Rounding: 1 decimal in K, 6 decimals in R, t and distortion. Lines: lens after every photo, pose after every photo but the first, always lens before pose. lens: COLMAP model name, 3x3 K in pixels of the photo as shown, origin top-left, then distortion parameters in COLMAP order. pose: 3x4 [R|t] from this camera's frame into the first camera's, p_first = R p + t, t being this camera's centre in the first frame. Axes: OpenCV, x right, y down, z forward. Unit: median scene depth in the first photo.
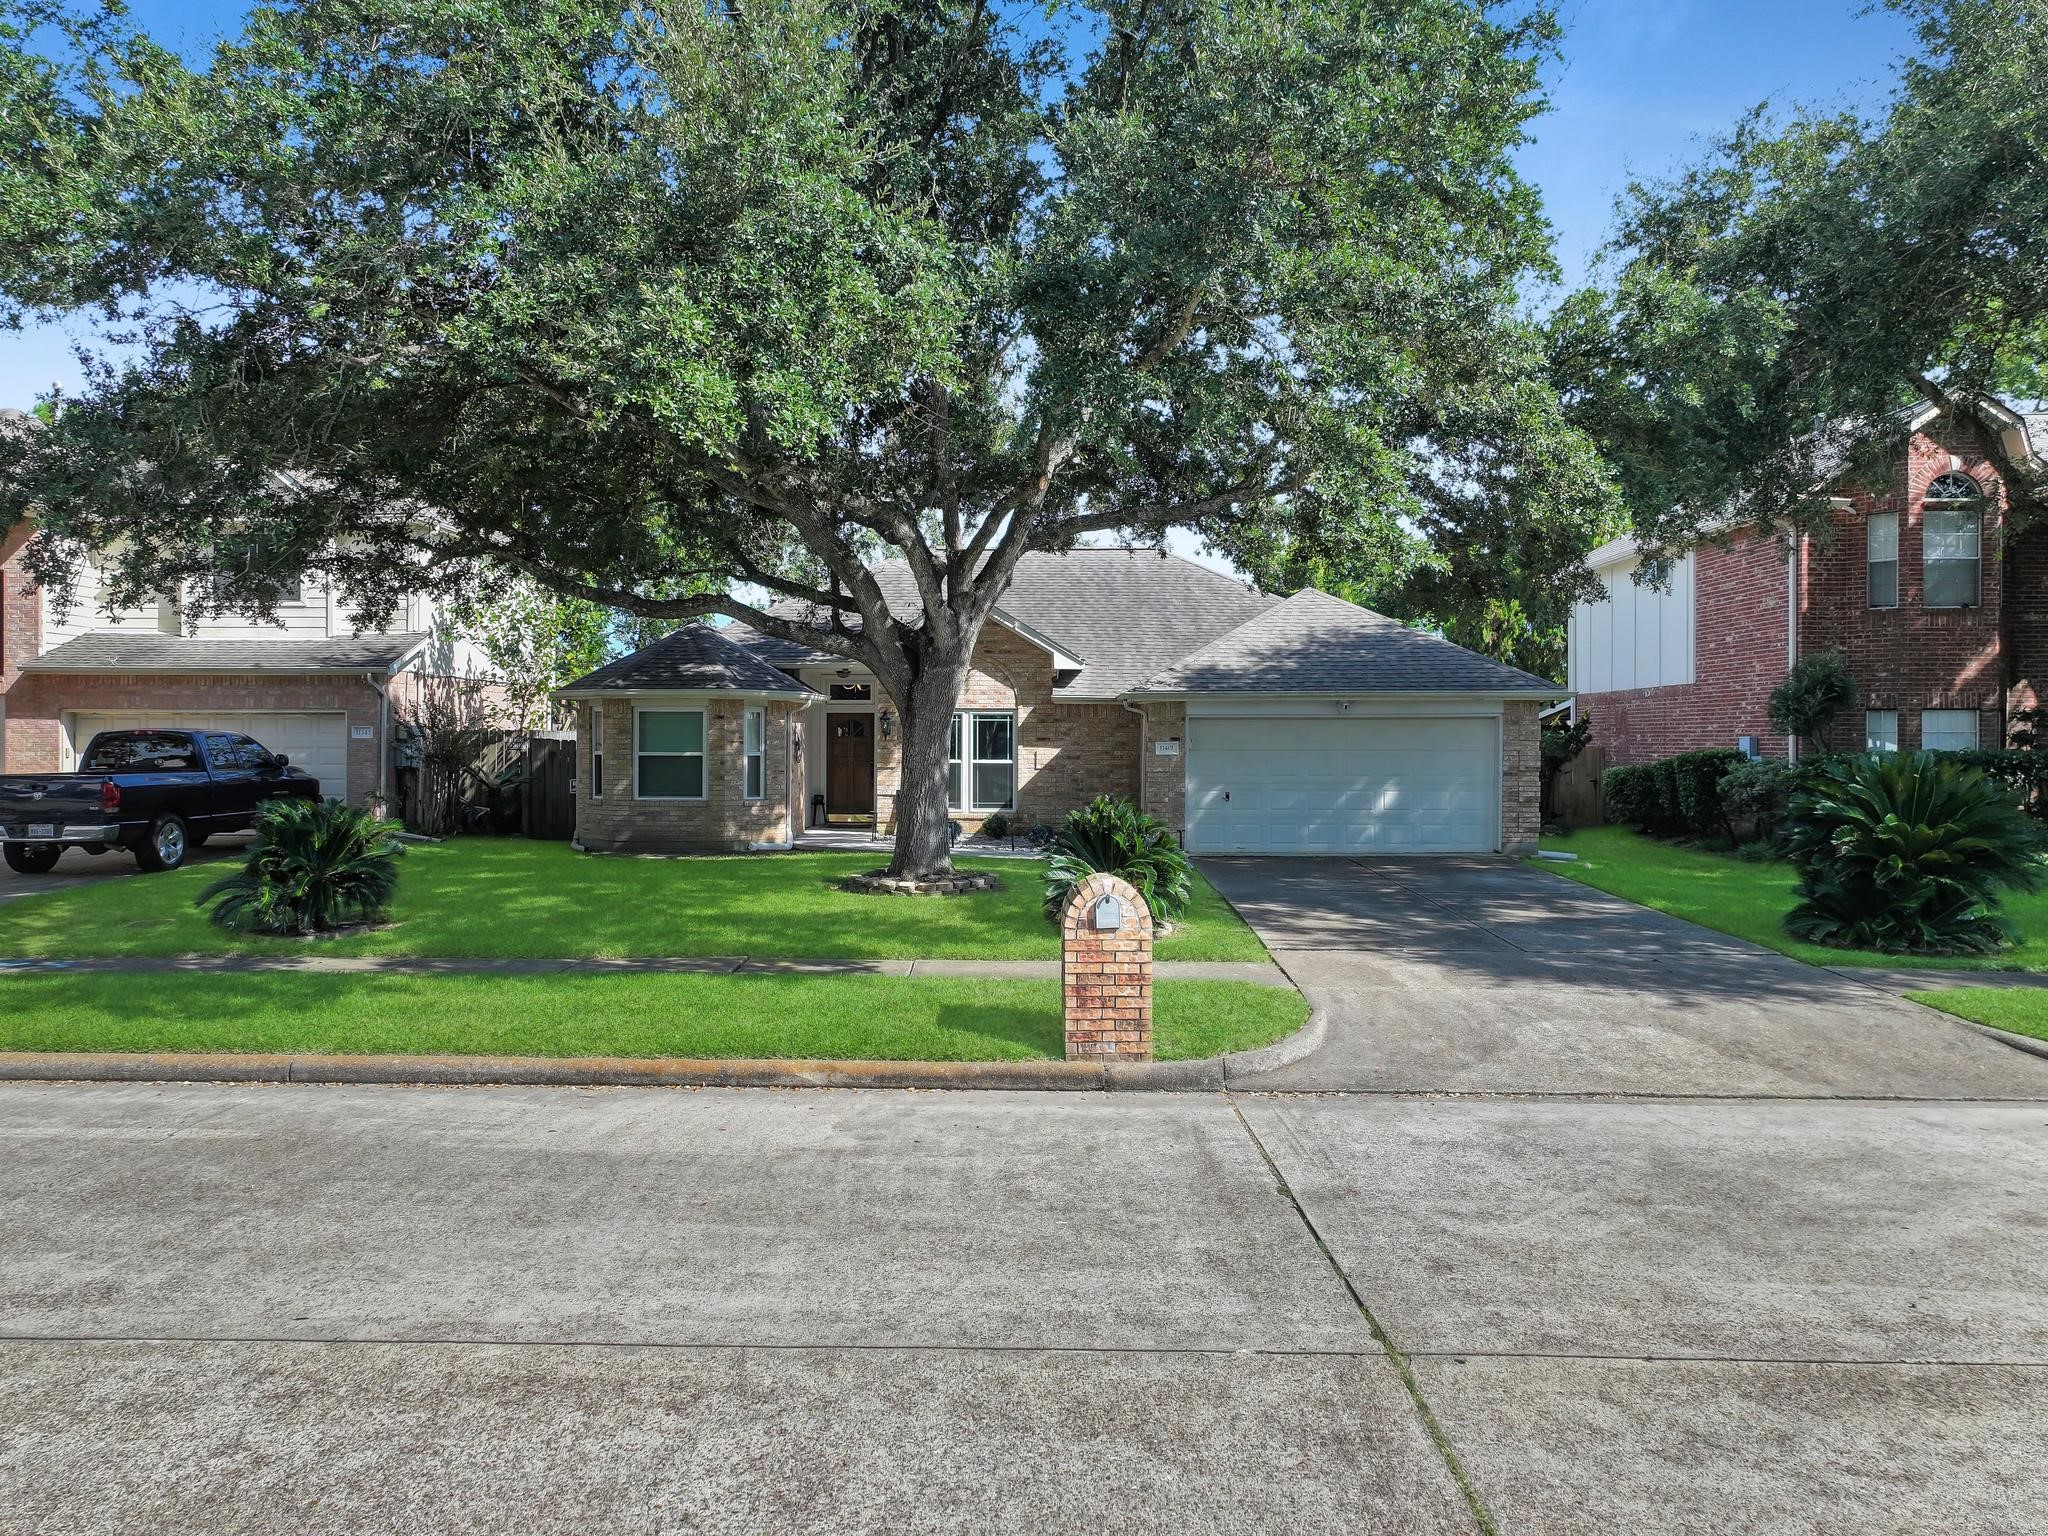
lens RADIAL K [[1442.3, 0, 1023.0], [0, 1442.3, 780.5], [0, 0, 1]] dist [-0.001276, -0.000768]
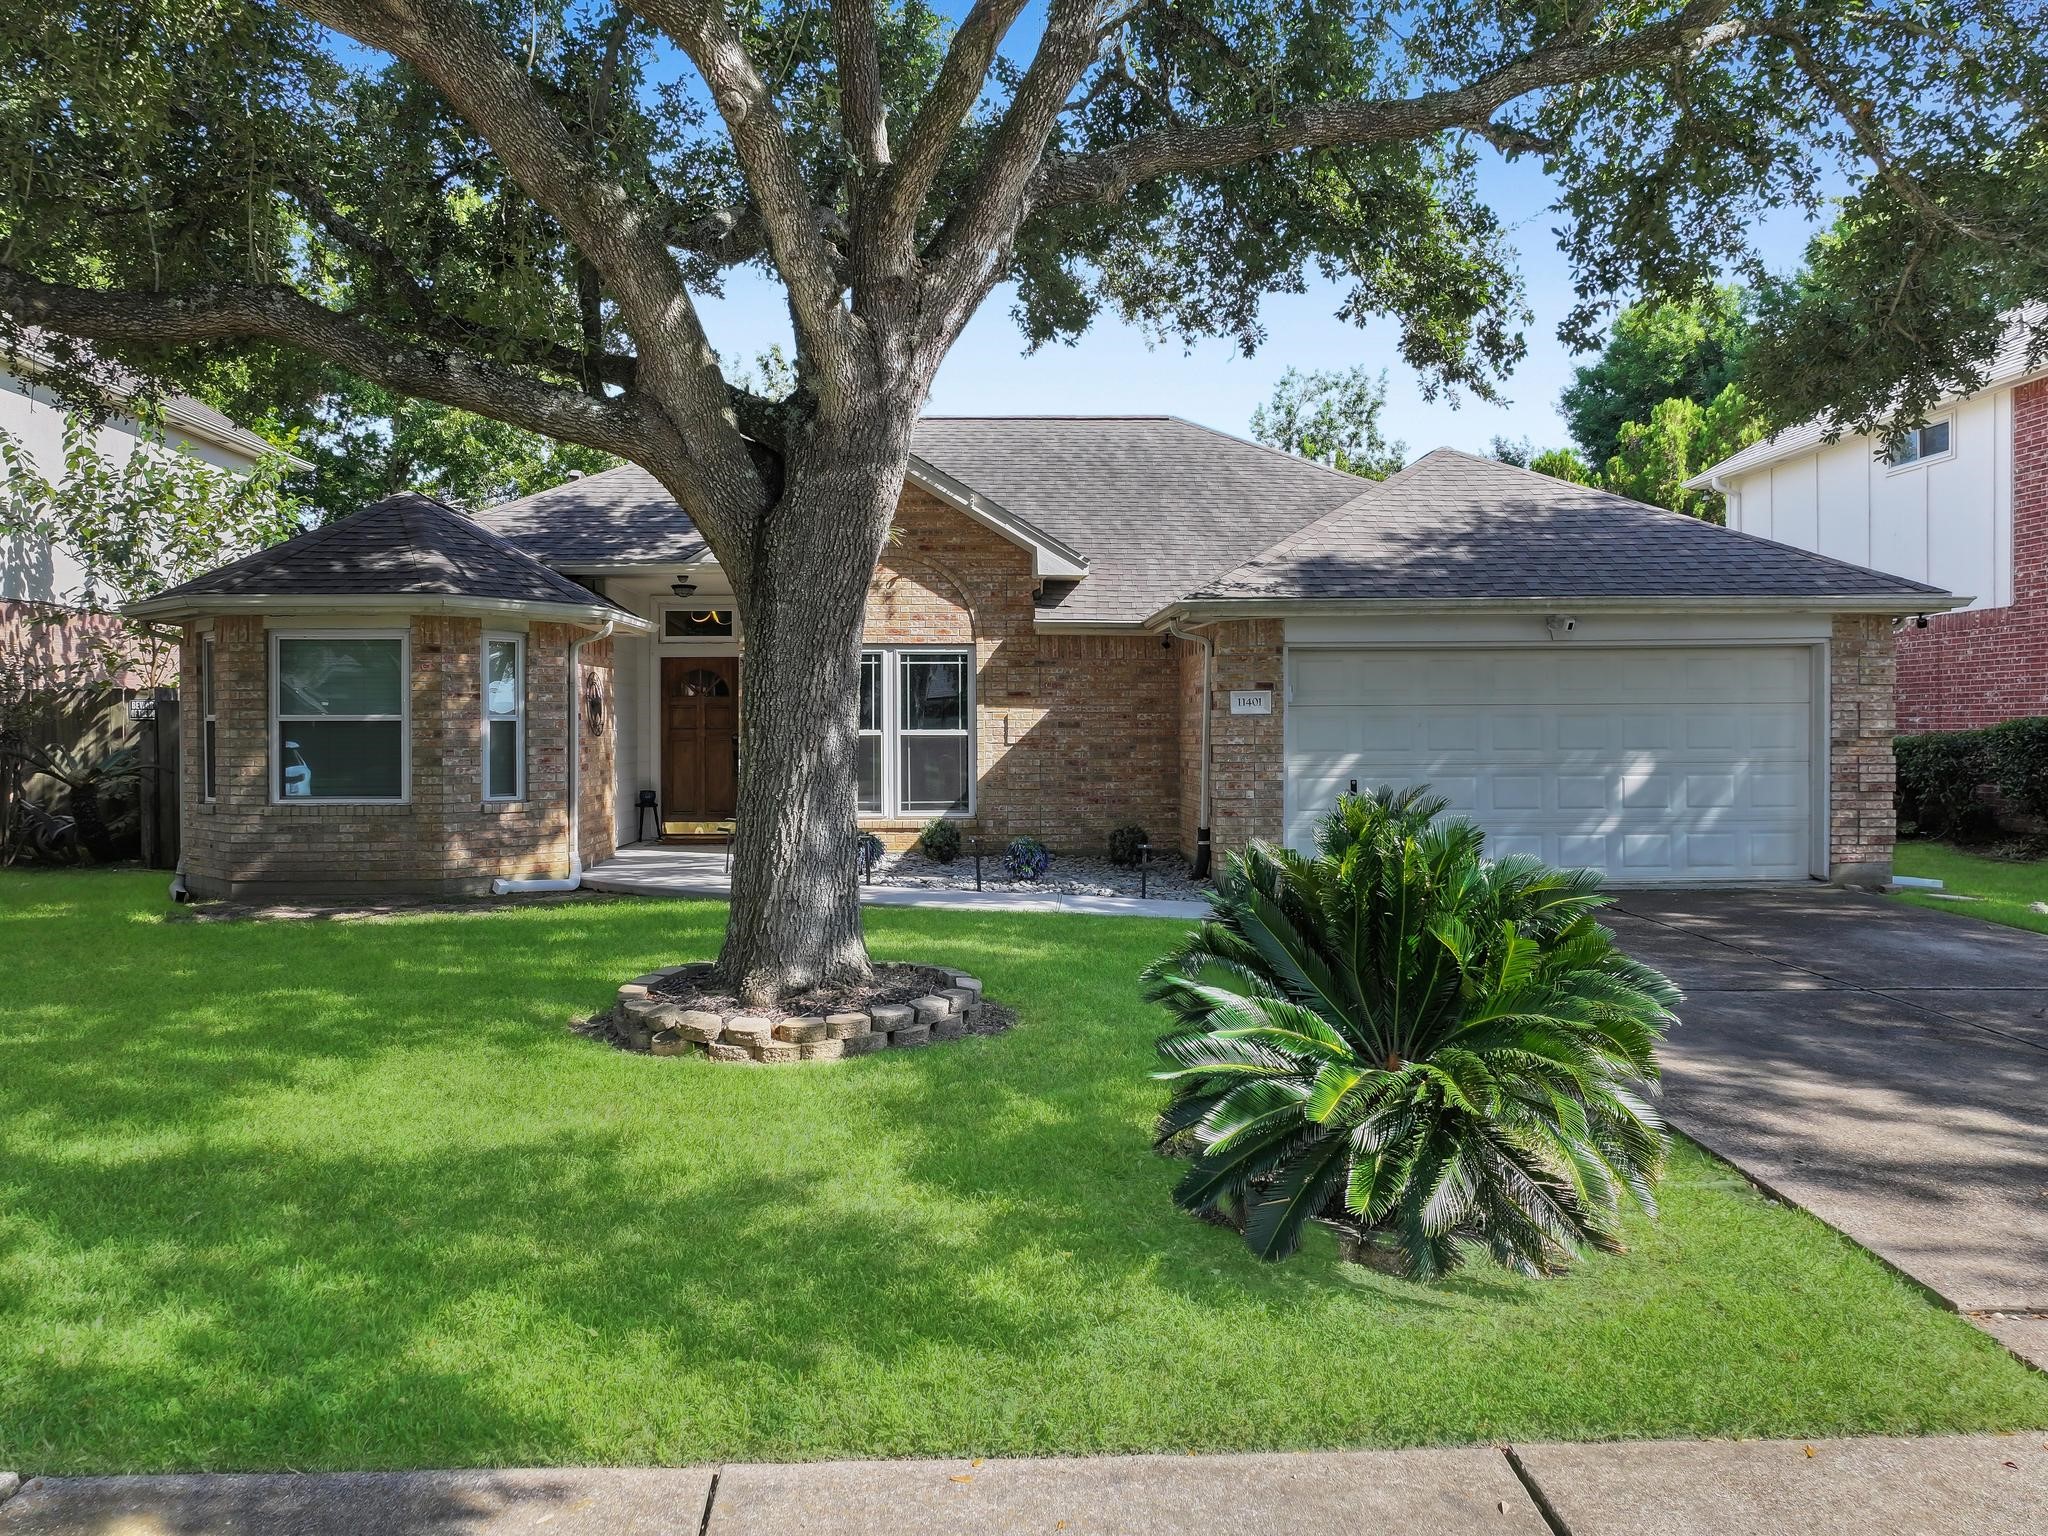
lens RADIAL K [[1449.9, 0, 1024.0], [0, 1449.9, 768.0], [0, 0, 1]] dist [-0.000589, 0.000611]
pose [[0.998187, -0.008666, 0.059557, -0.021799], [0.008813, 0.999959, -0.002217, 0.003694], [-0.059535, 0.002738, 0.998222, 0.437151]]
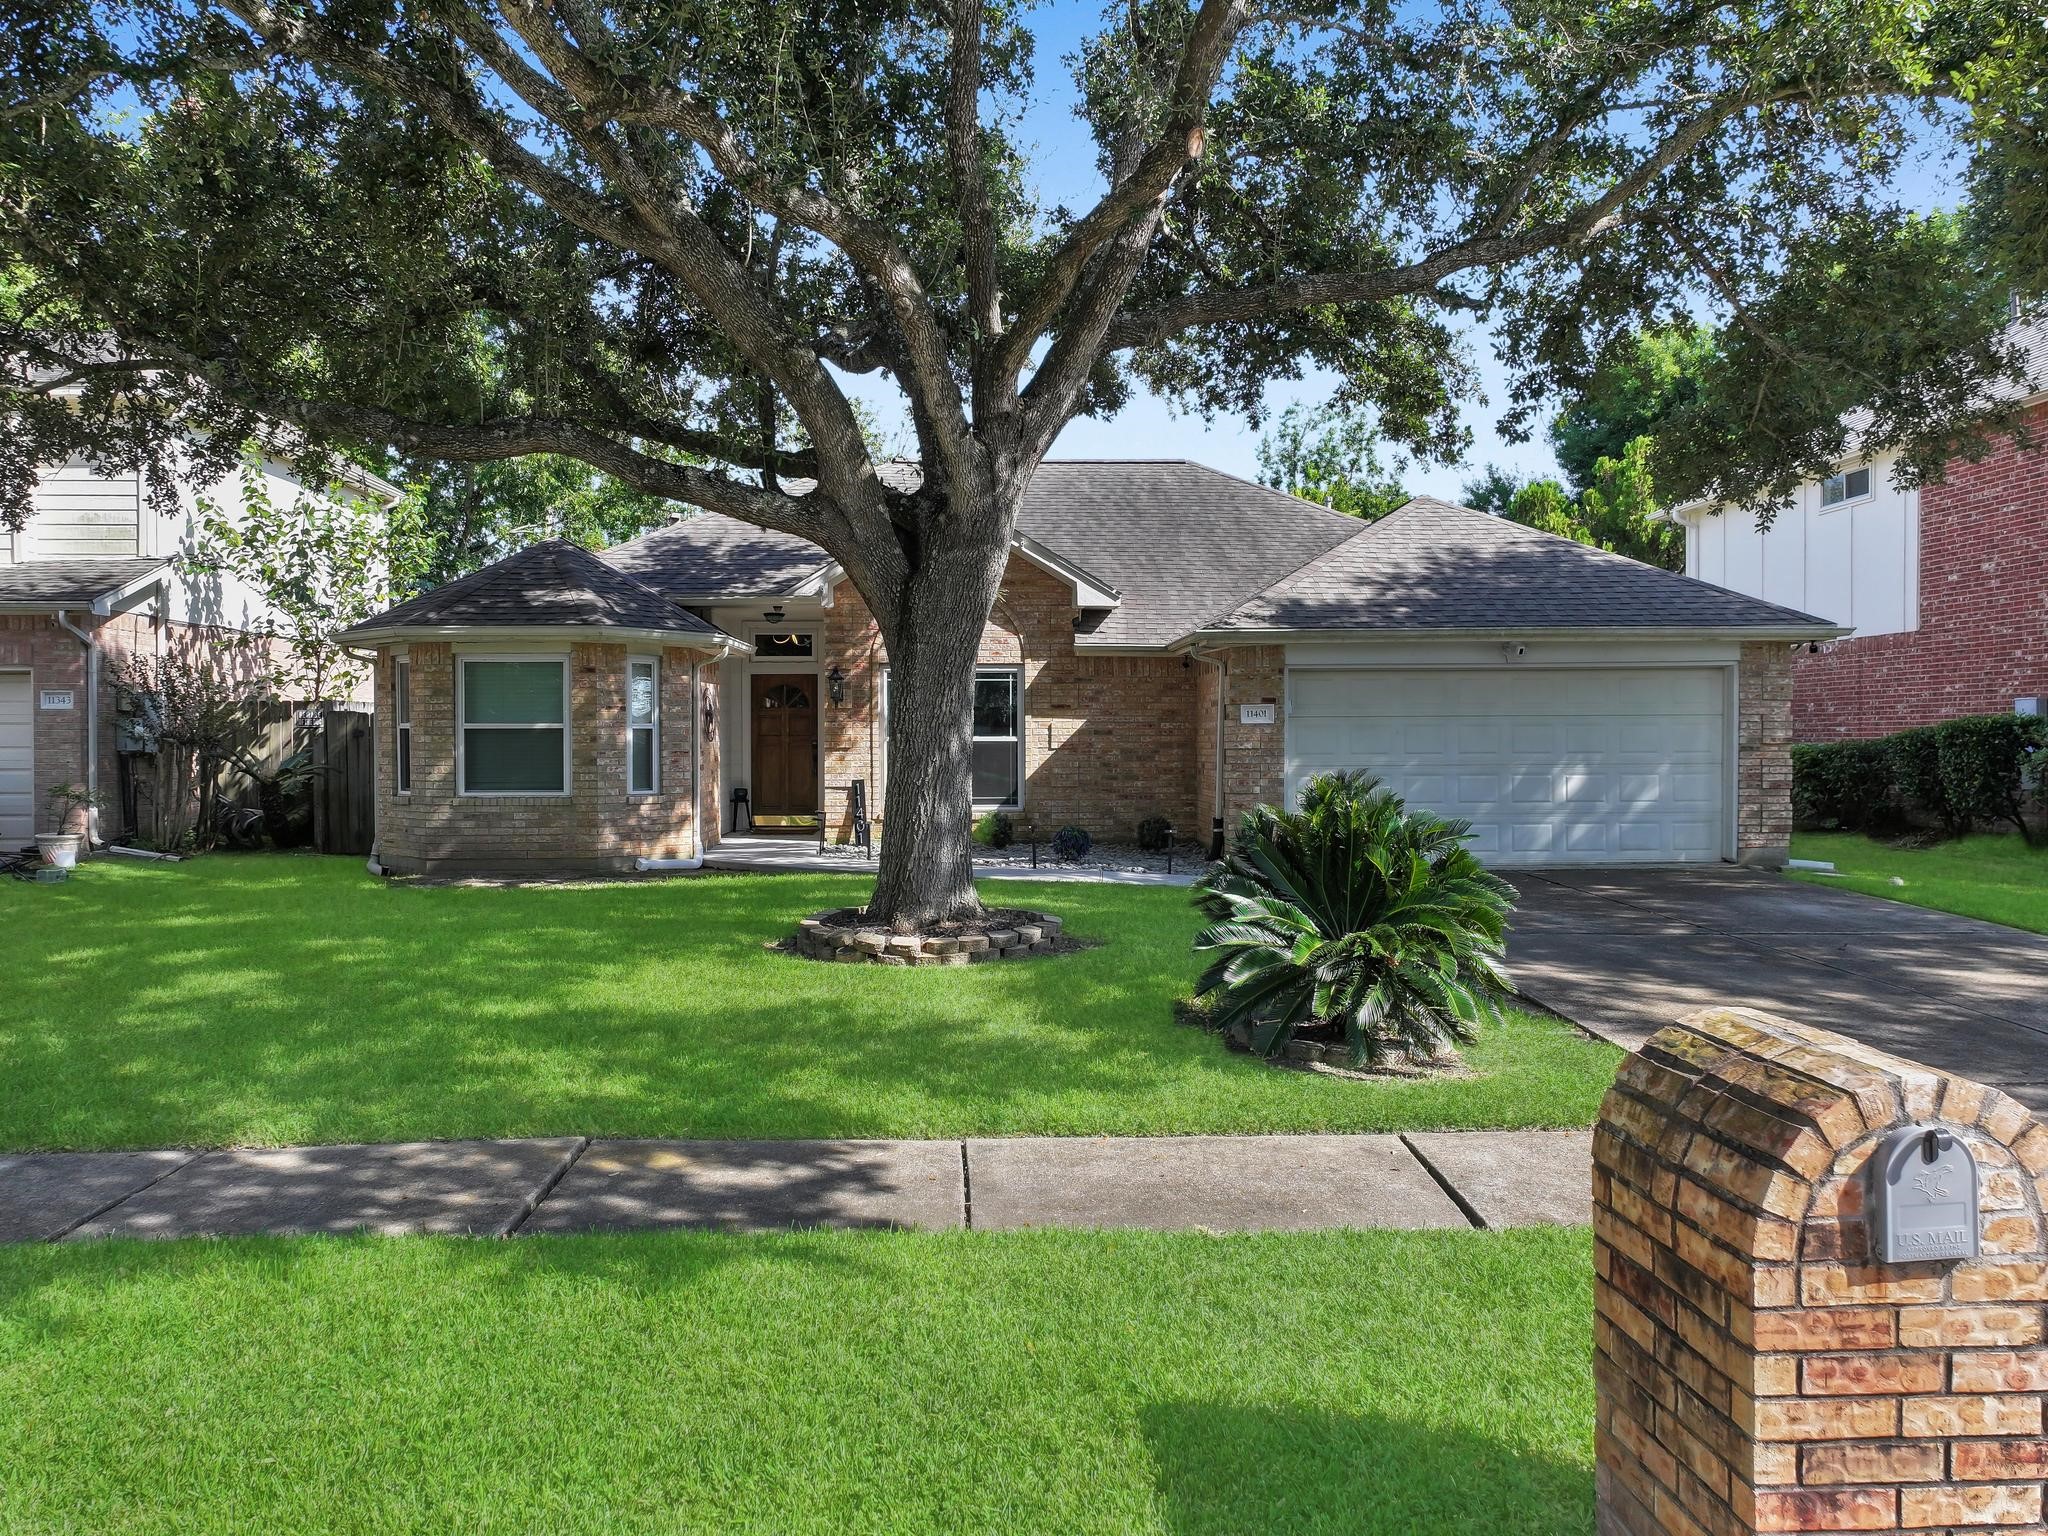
lens RADIAL K [[1442.3, 0, 1023.0], [0, 1442.3, 780.5], [0, 0, 1]] dist [-0.001276, -0.000768]
pose [[0.998523, -0.007472, 0.053818, -0.046753], [0.007457, 0.999972, 0.000474, 0.007786], [-0.053820, -0.000072, 0.998551, 0.323370]]
